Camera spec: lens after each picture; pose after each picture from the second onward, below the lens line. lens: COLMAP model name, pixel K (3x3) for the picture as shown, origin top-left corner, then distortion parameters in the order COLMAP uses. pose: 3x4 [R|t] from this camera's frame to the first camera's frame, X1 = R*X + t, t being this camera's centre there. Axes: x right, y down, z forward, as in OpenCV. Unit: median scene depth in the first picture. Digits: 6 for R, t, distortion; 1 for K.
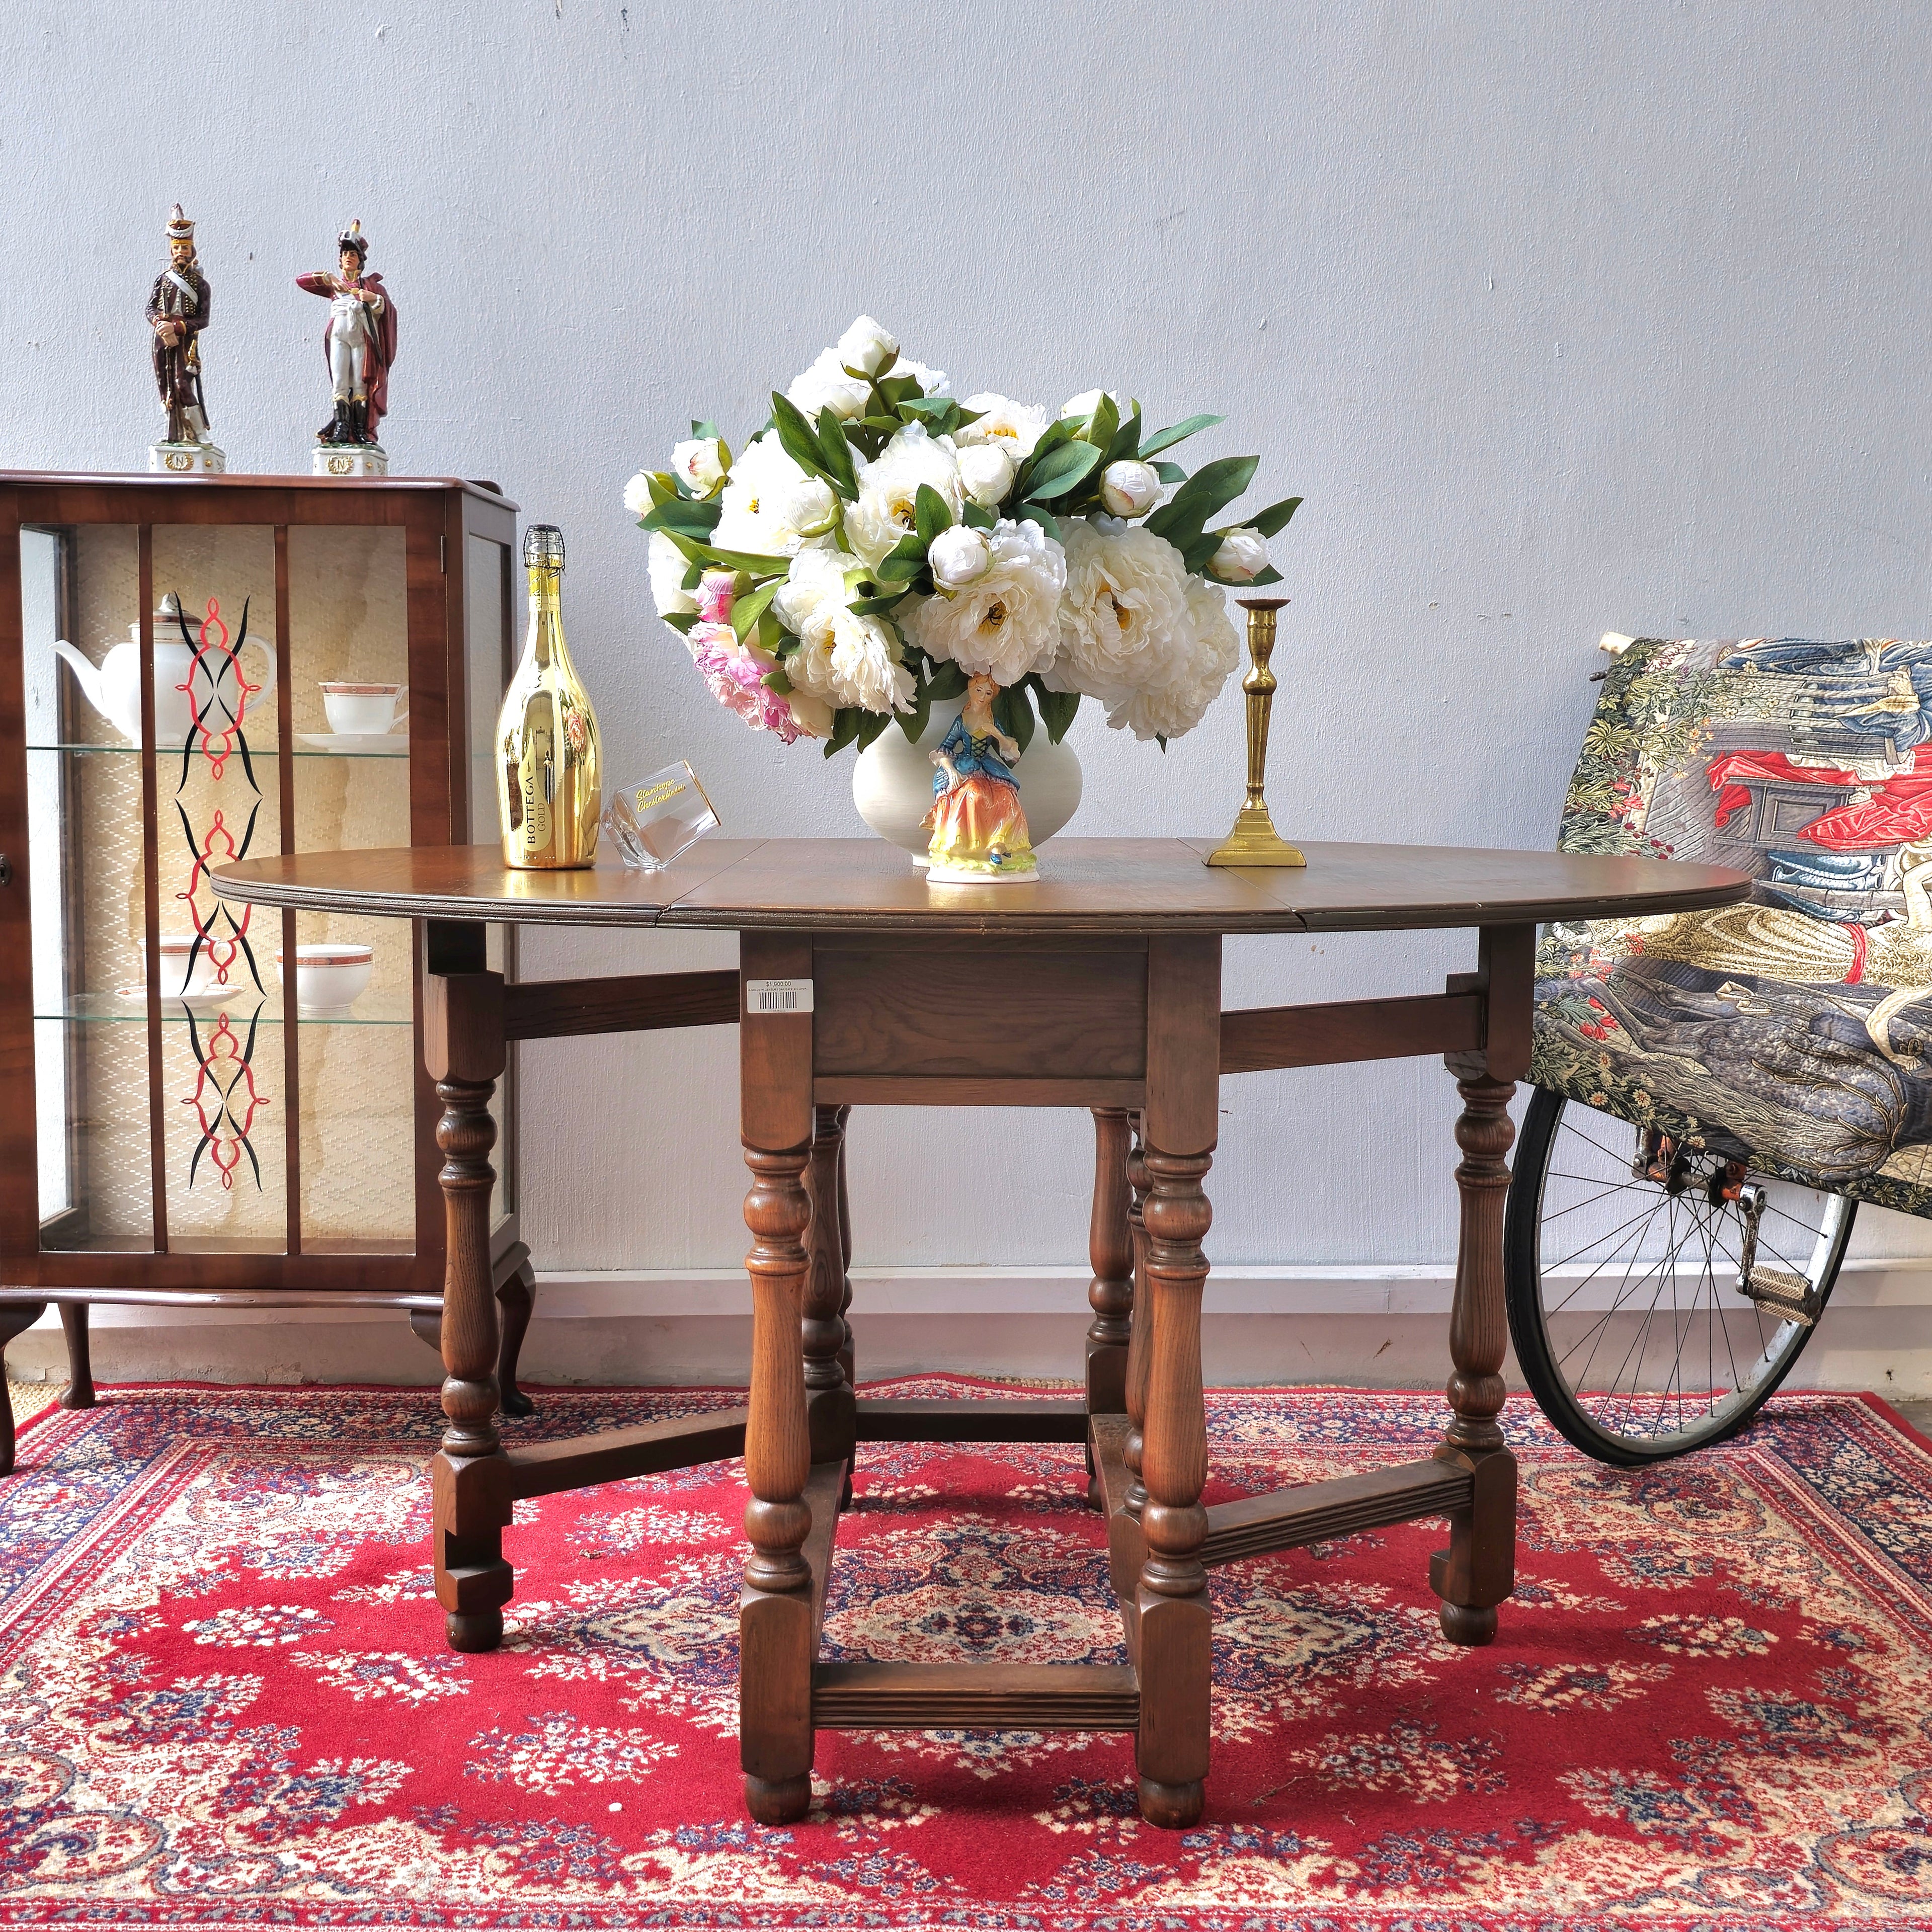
lens RADIAL K [[2465.7, 0, 920.5], [0, 2465.7, 971.3], [0, 0, 1]] dist [0.070897, -0.065480]
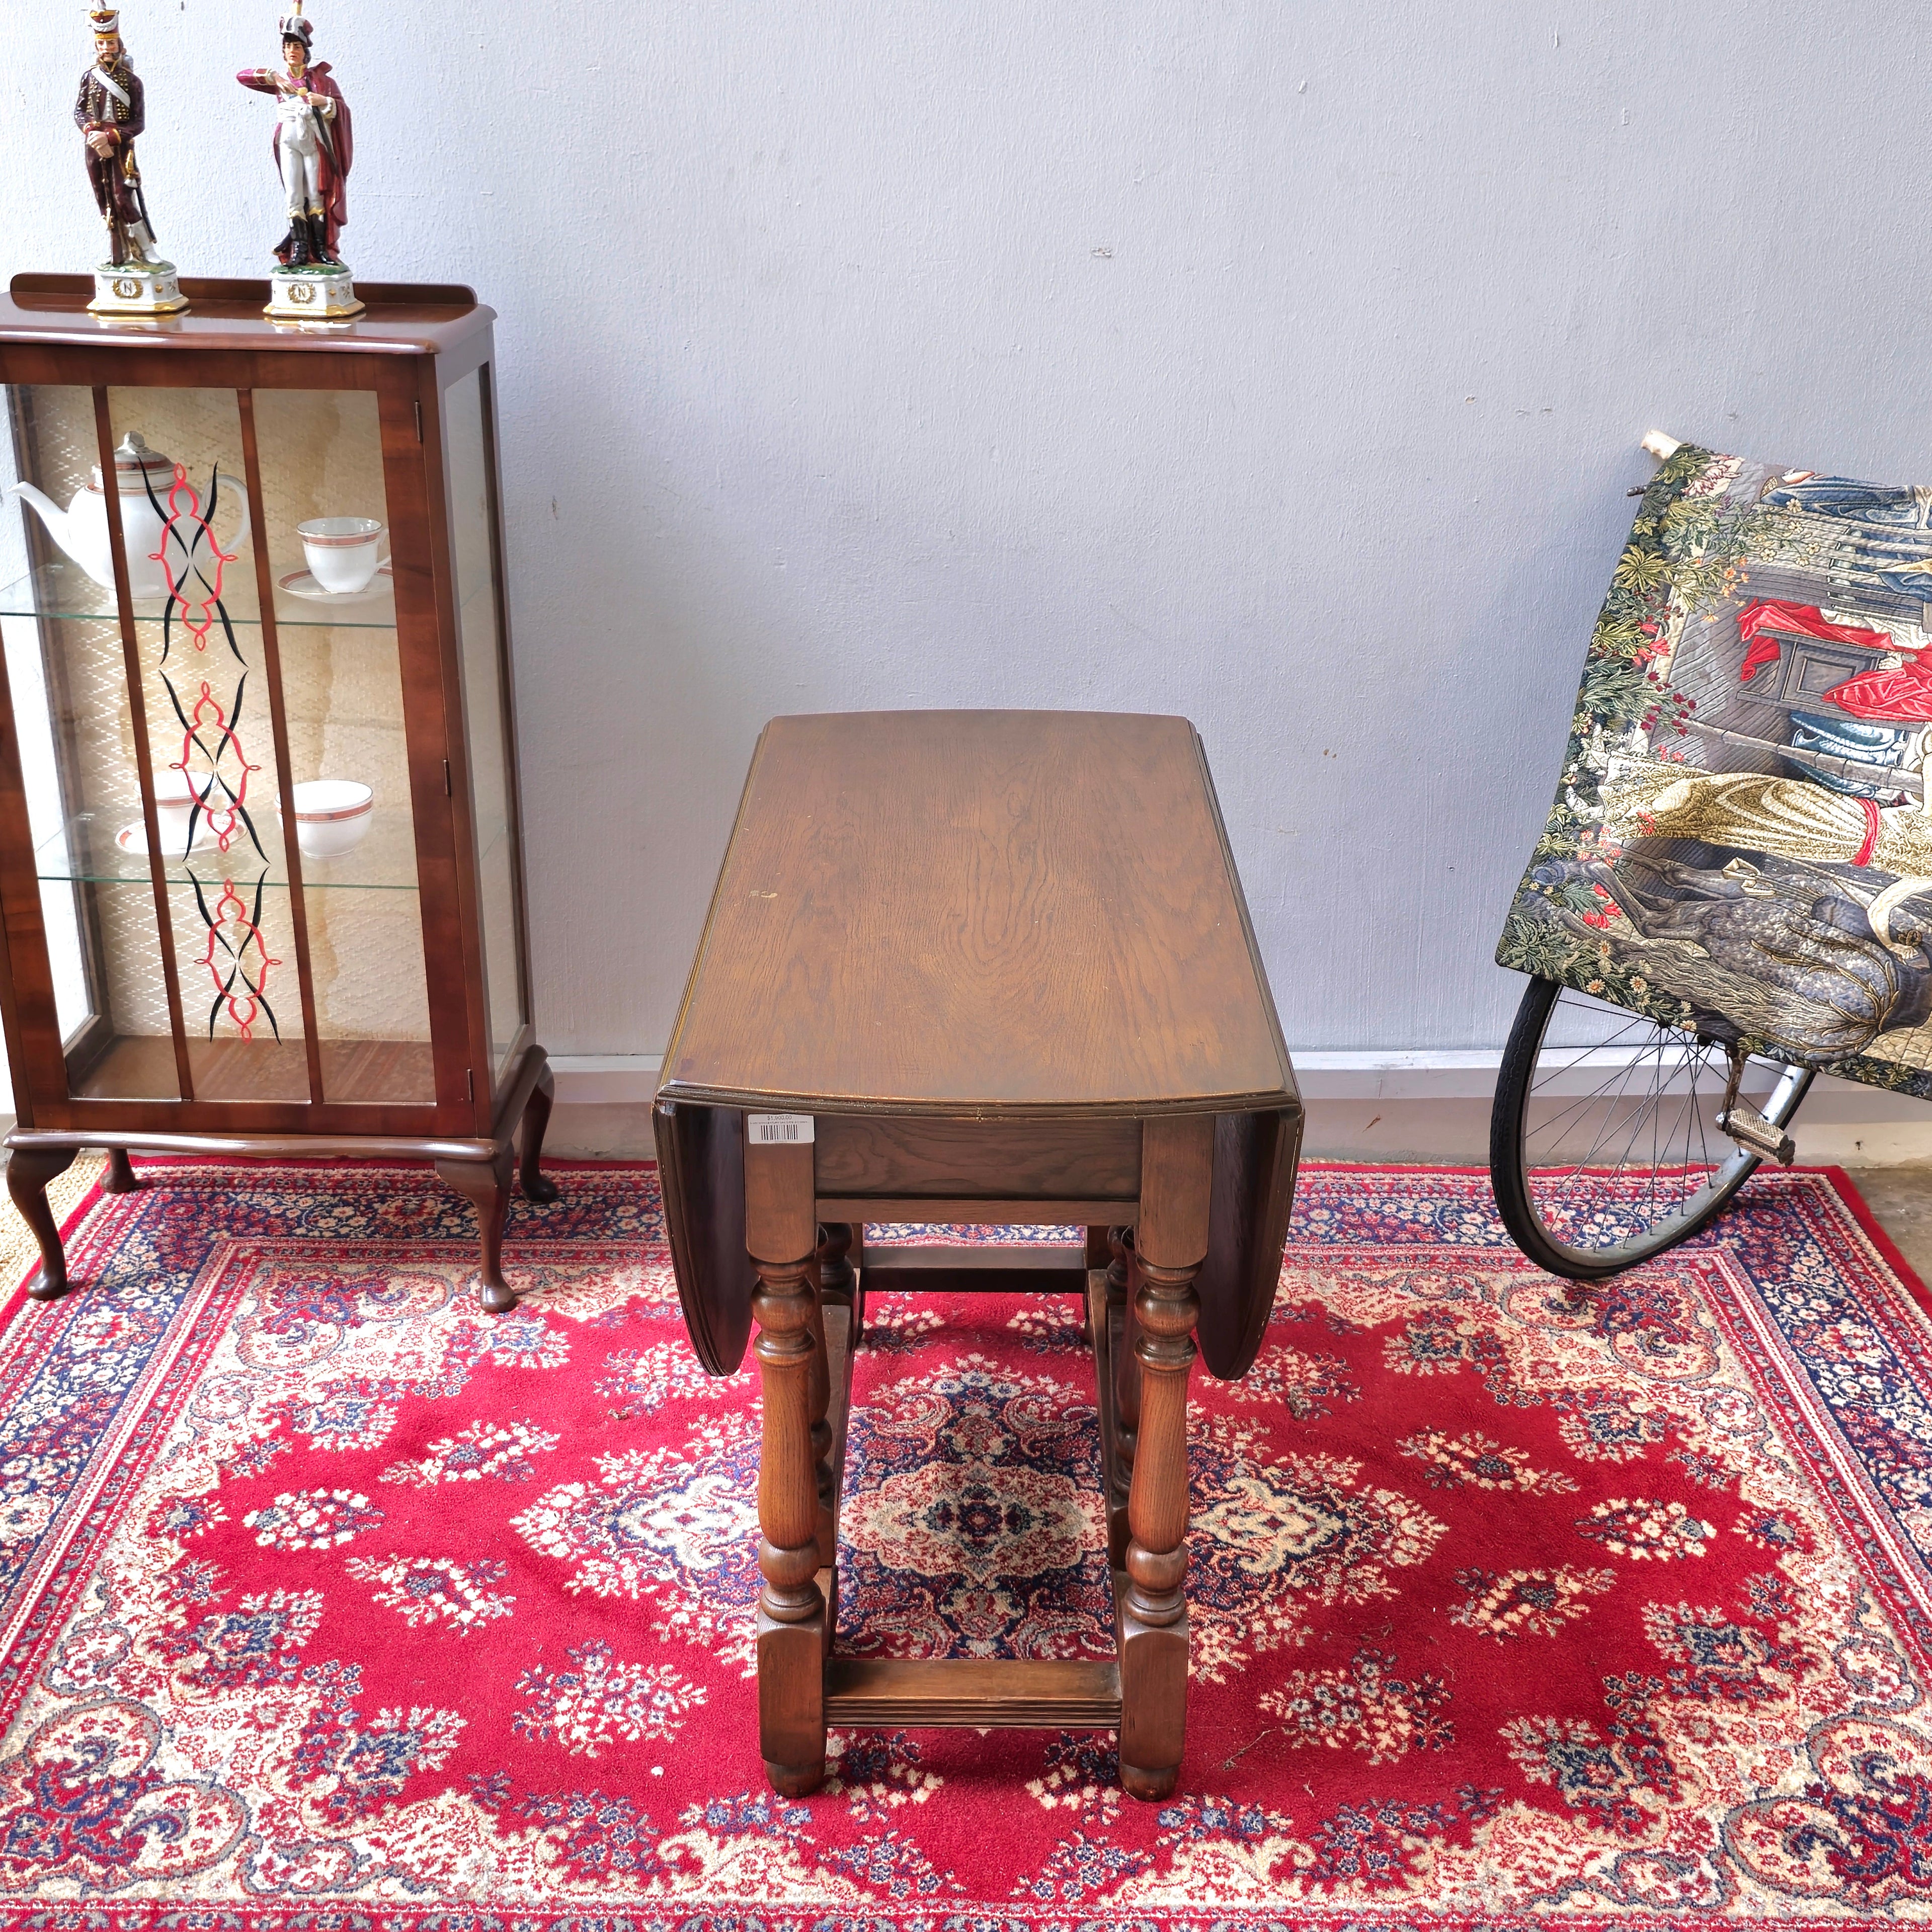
lens RADIAL K [[2466.7, 0, 941.5], [0, 2466.7, 1012.5], [0, 0, 1]] dist [0.081132, -0.098260]
pose [[0.999994, -0.000247, 0.003397, 0.003121], [-0.000786, 0.953758, 0.300574, -0.275350], [-0.003314, -0.300575, 0.953752, 0.034786]]
